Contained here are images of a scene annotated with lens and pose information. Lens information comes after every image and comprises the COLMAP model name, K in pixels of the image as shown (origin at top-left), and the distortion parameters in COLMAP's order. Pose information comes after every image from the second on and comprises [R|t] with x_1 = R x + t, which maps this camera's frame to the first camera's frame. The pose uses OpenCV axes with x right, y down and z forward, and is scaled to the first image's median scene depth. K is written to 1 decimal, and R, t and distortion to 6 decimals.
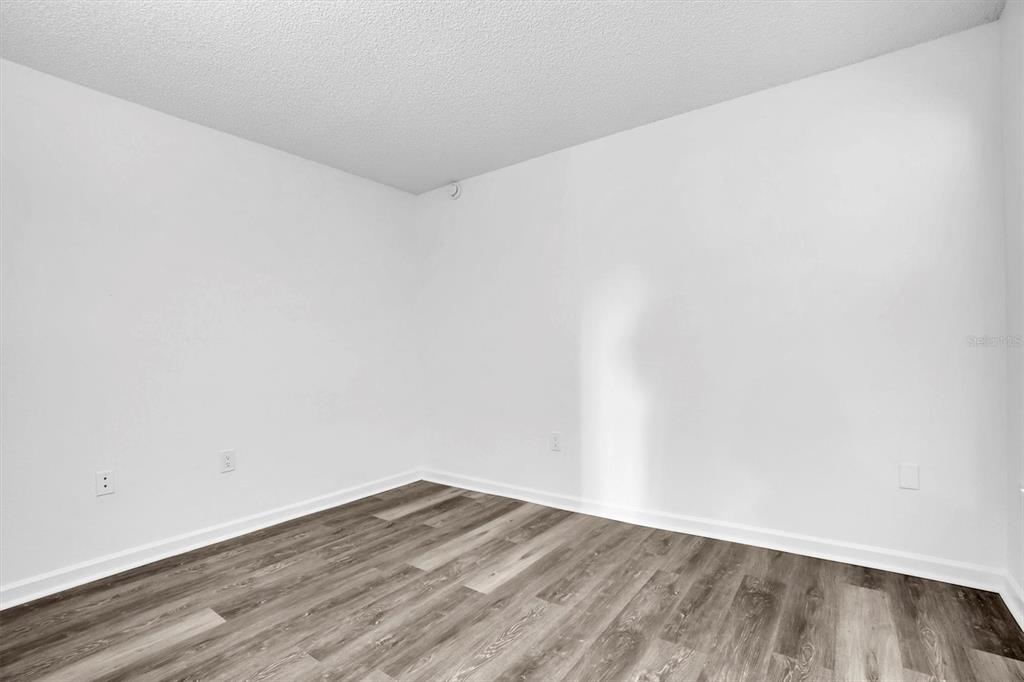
lens RADIAL K [[482.4, 0, 512.0], [0, 482.4, 341.0], [0, 0, 1]] dist [-0.065878, 0.022950]
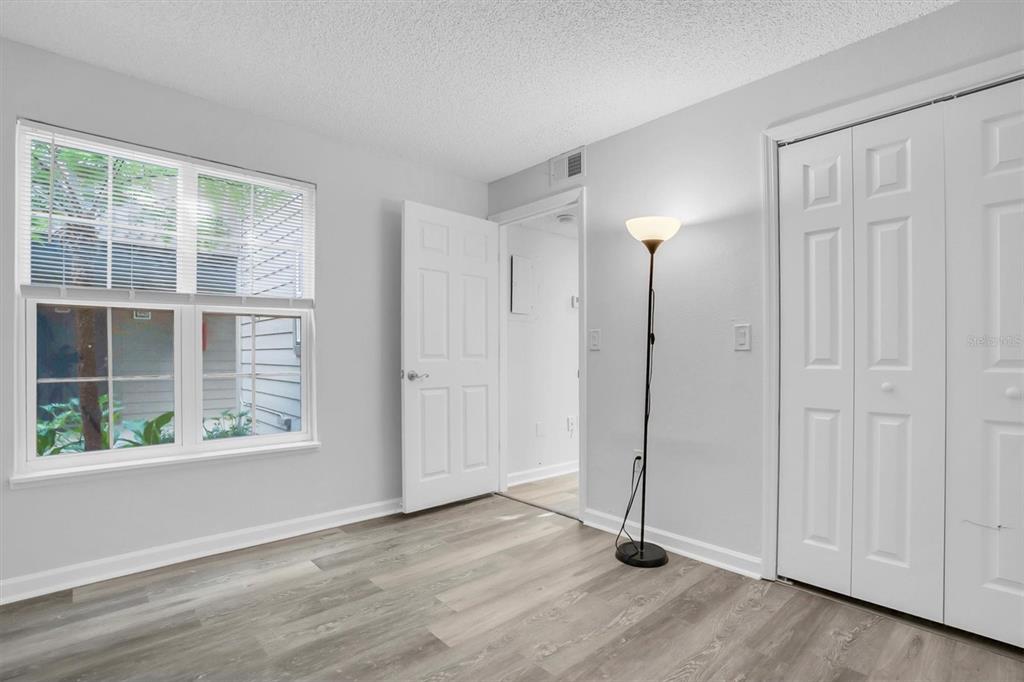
lens RADIAL K [[482.4, 0, 512.0], [0, 482.4, 341.0], [0, 0, 1]] dist [-0.065878, 0.022950]
pose [[-0.978106, 0.025317, 0.206563, -0.406646], [0.017618, 0.999083, -0.039029, 0.037350], [-0.207361, -0.034535, -0.977655, 1.938287]]
